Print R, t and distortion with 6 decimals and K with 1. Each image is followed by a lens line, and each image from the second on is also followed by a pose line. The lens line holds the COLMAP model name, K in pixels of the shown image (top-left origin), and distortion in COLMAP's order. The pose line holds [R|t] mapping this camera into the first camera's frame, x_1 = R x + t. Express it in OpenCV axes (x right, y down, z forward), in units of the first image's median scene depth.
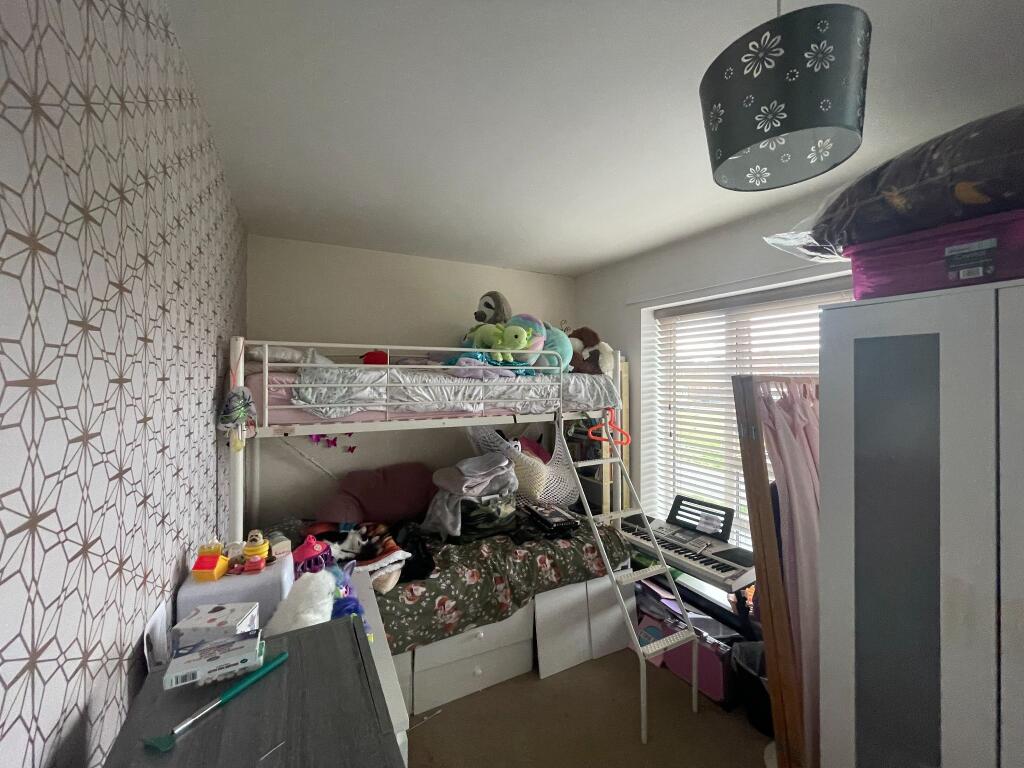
lens RADIAL K [[412.9, 0, 510.0], [0, 412.9, 375.0], [0, 0, 1]] dist [0.000008, -0.000066]
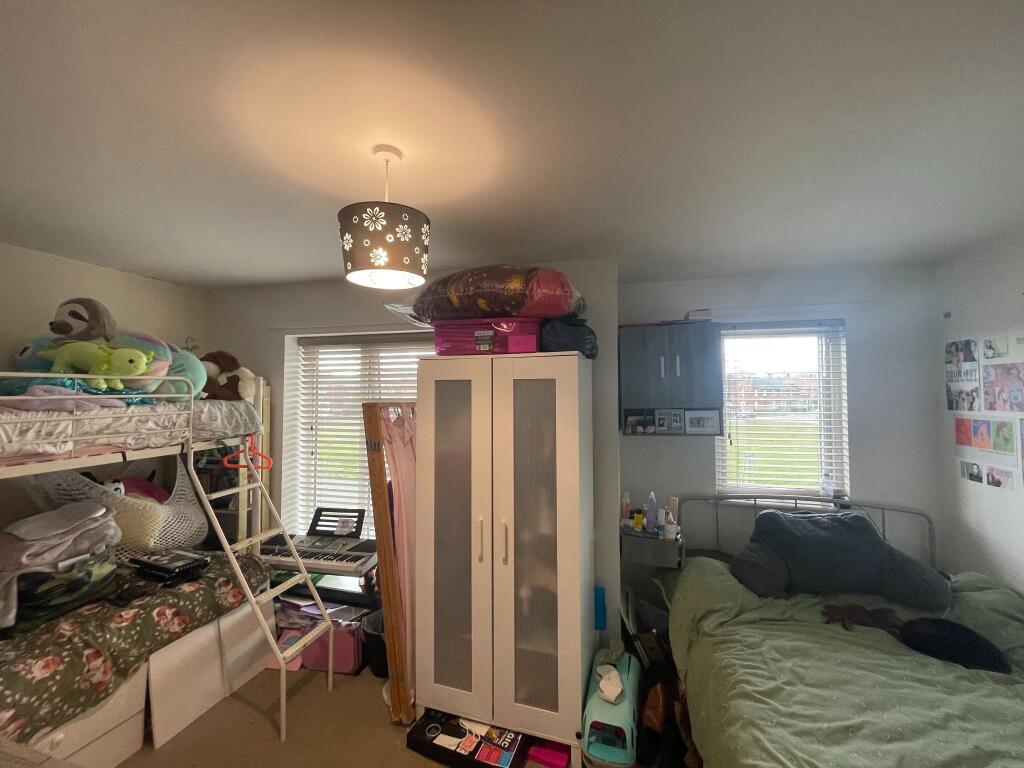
lens RADIAL K [[412.9, 0, 510.0], [0, 412.9, 375.0], [0, 0, 1]] dist [0.000008, -0.000066]
pose [[0.684476, 0.024920, 0.728609, -0.063114], [0.000160, 0.999410, -0.034333, -0.029820], [-0.729035, 0.023617, 0.684069, -0.156226]]
